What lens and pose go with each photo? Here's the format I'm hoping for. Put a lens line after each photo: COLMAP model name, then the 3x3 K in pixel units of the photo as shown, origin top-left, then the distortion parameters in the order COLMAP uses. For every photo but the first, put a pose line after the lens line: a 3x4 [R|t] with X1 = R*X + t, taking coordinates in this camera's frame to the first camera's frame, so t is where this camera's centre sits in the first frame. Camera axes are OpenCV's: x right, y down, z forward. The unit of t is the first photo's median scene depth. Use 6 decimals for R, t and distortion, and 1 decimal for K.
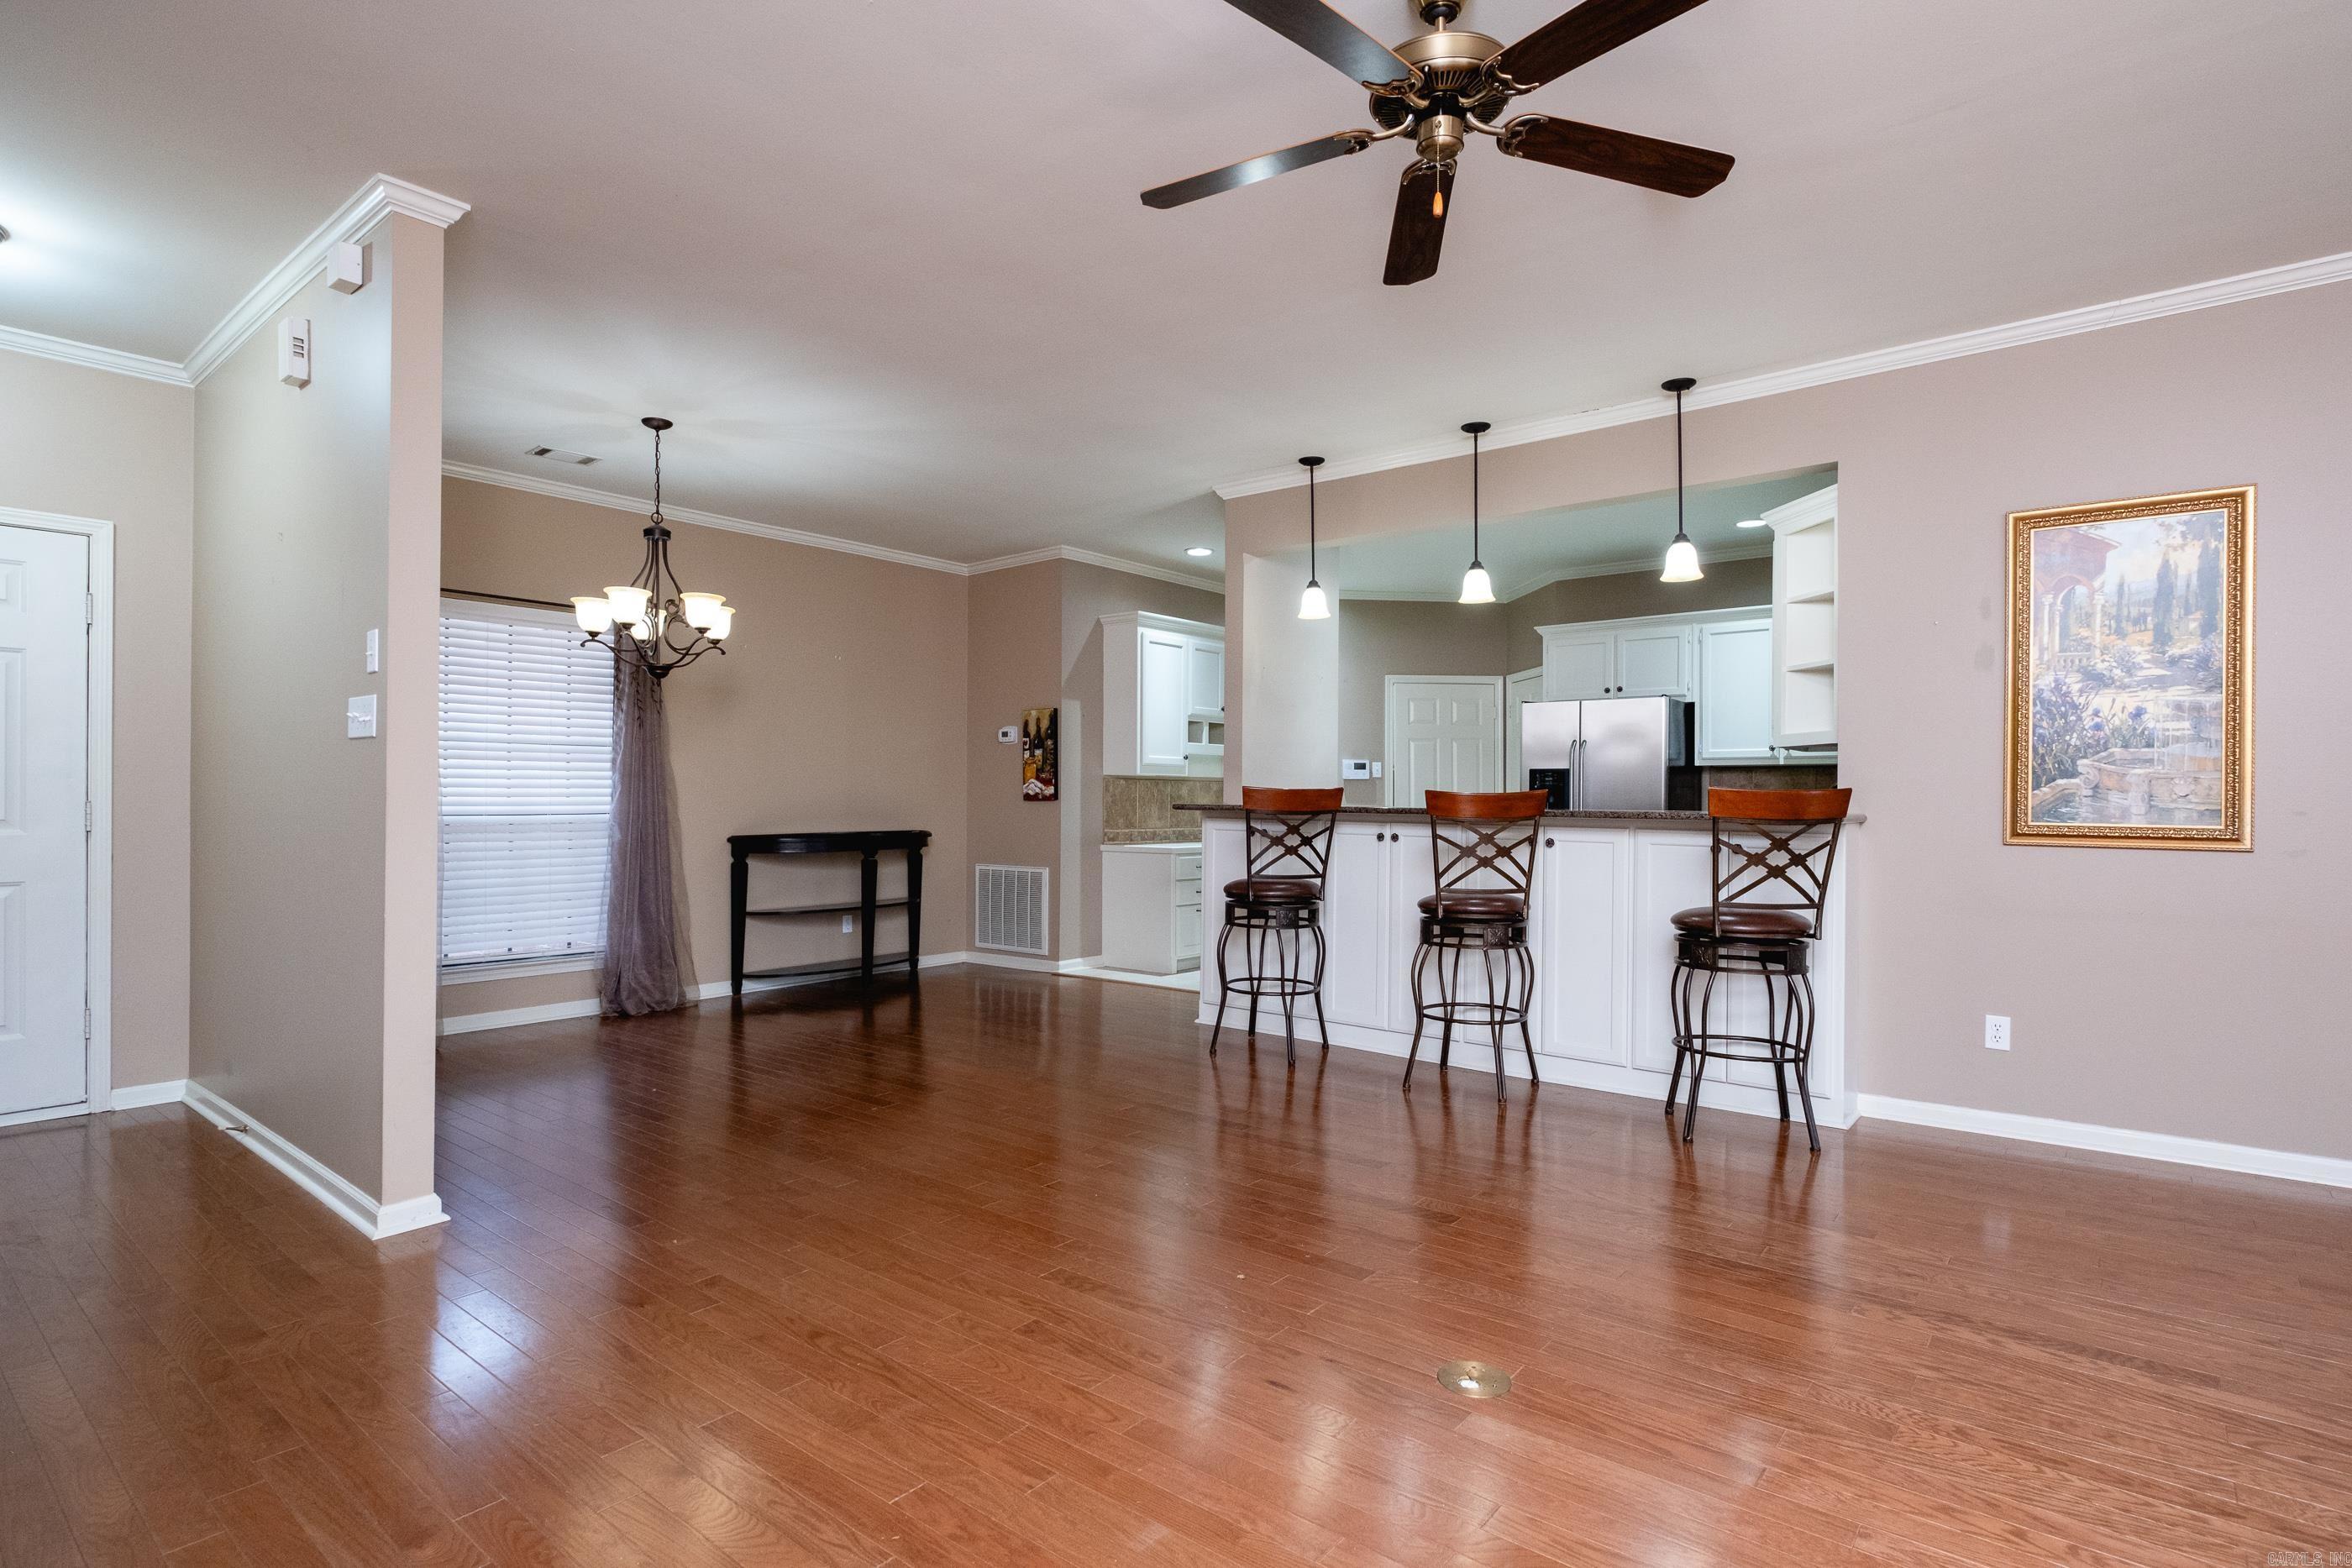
lens RADIAL K [[1170.7, 0, 1177.5], [0, 1170.7, 795.1], [0, 0, 1]] dist [-0.012100, 0.000382]
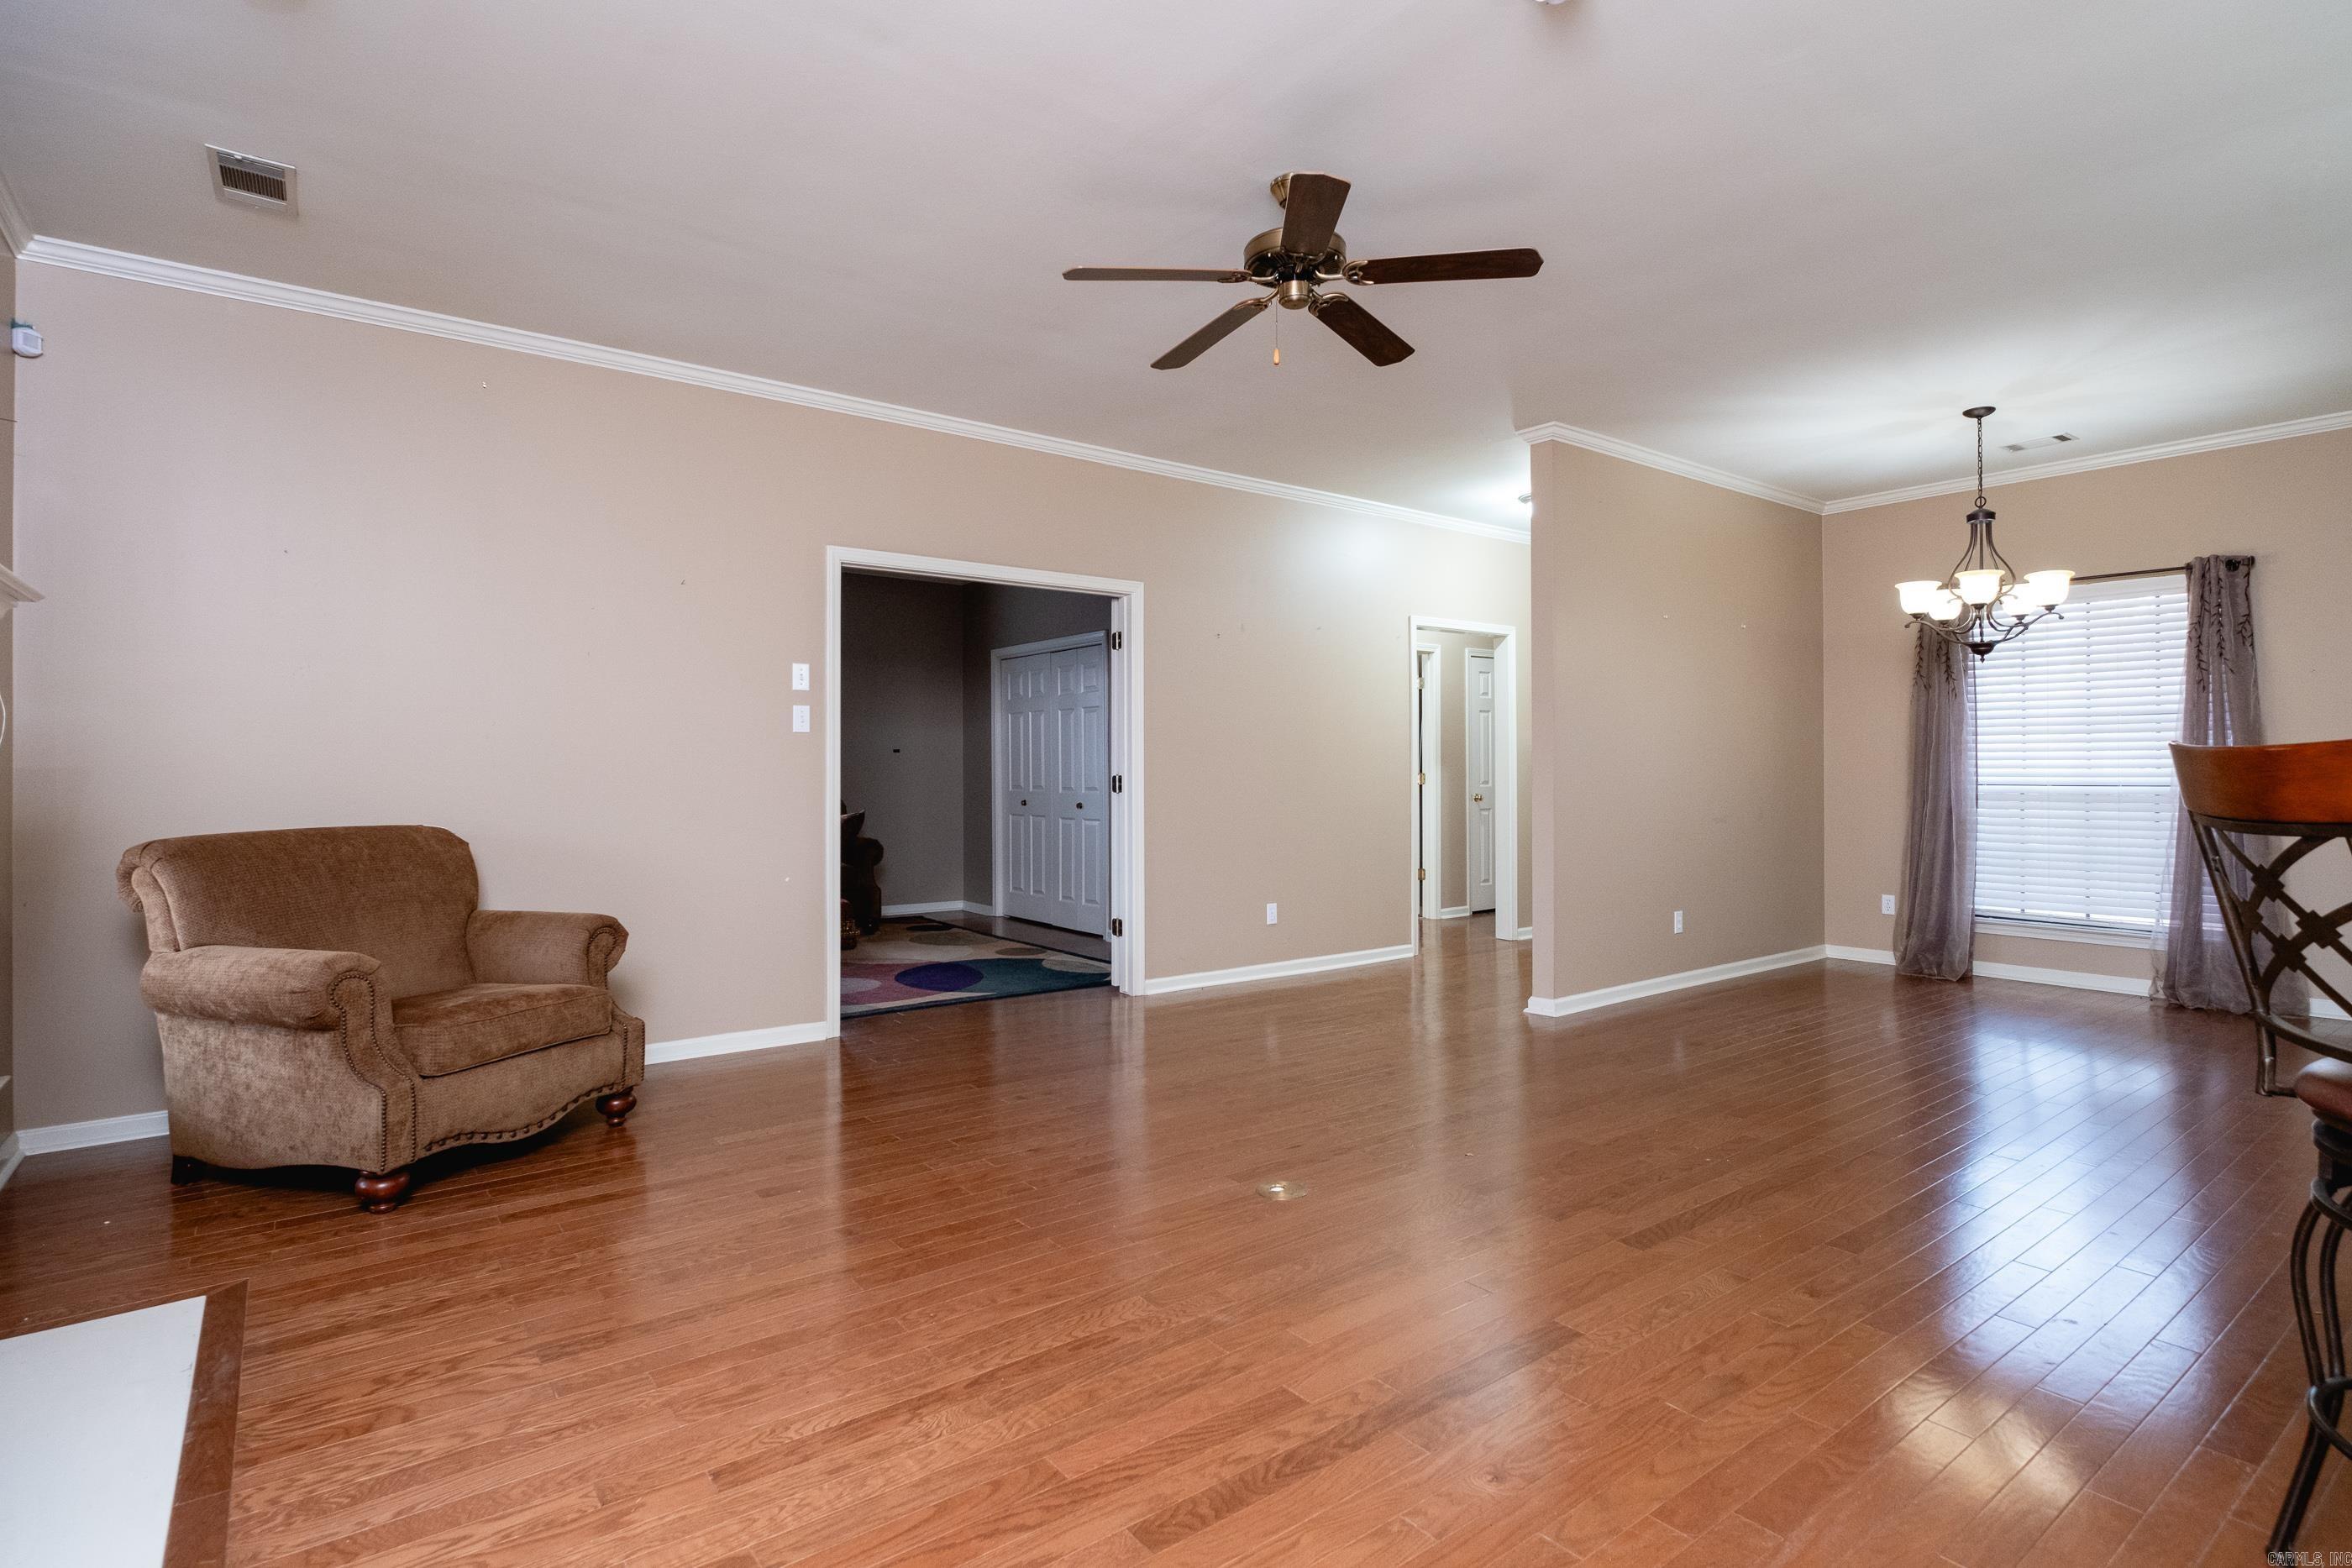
lens RADIAL K [[1165.3, 0, 1178.5], [0, 1165.3, 766.3], [0, 0, 1]] dist [-0.002425, -0.000487]
pose [[-0.232390, -0.004260, -0.972613, 0.711196], [0.005825, 0.999966, -0.005772, 0.000944], [0.972605, -0.007007, -0.232358, 0.523707]]
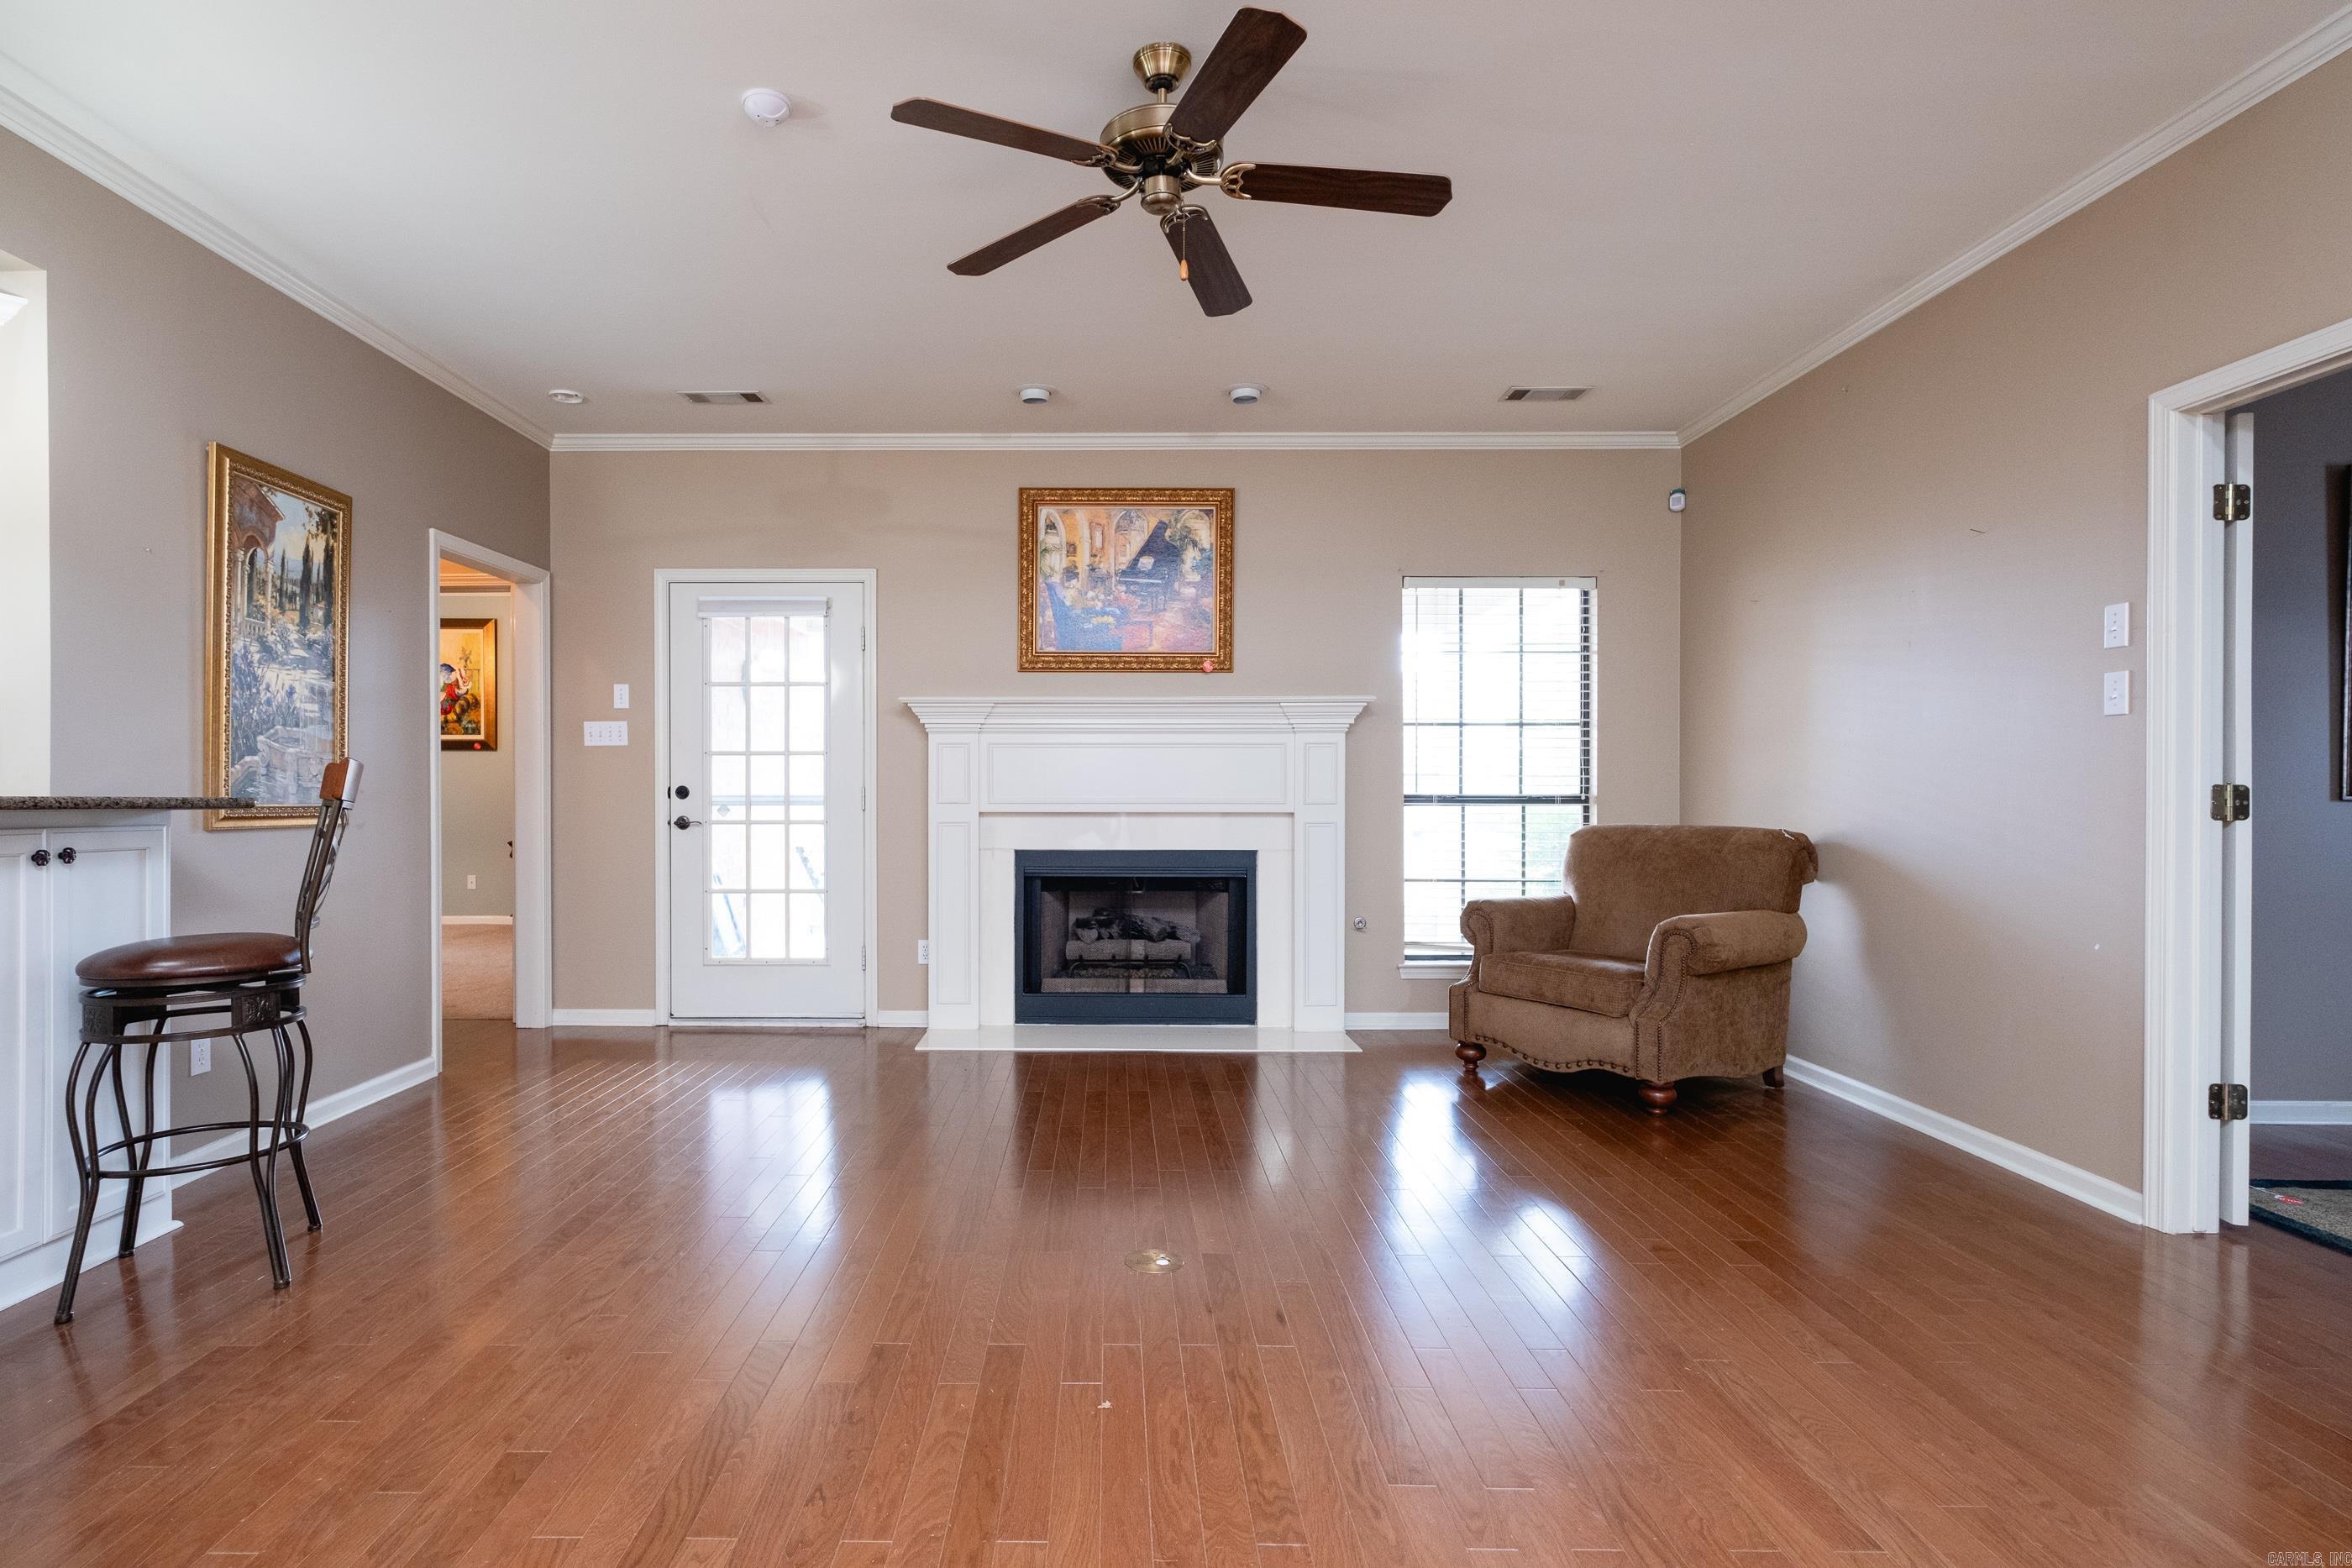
lens RADIAL K [[1183.8, 0, 1090.1], [0, 1183.8, 797.6], [0, 0, 1]] dist [-0.004480, -0.000026]
pose [[-0.621947, -0.008589, 0.783012, -0.281240], [-0.005235, 0.999963, 0.006811, 0.006873], [-0.783042, 0.000137, -0.621969, 0.786008]]
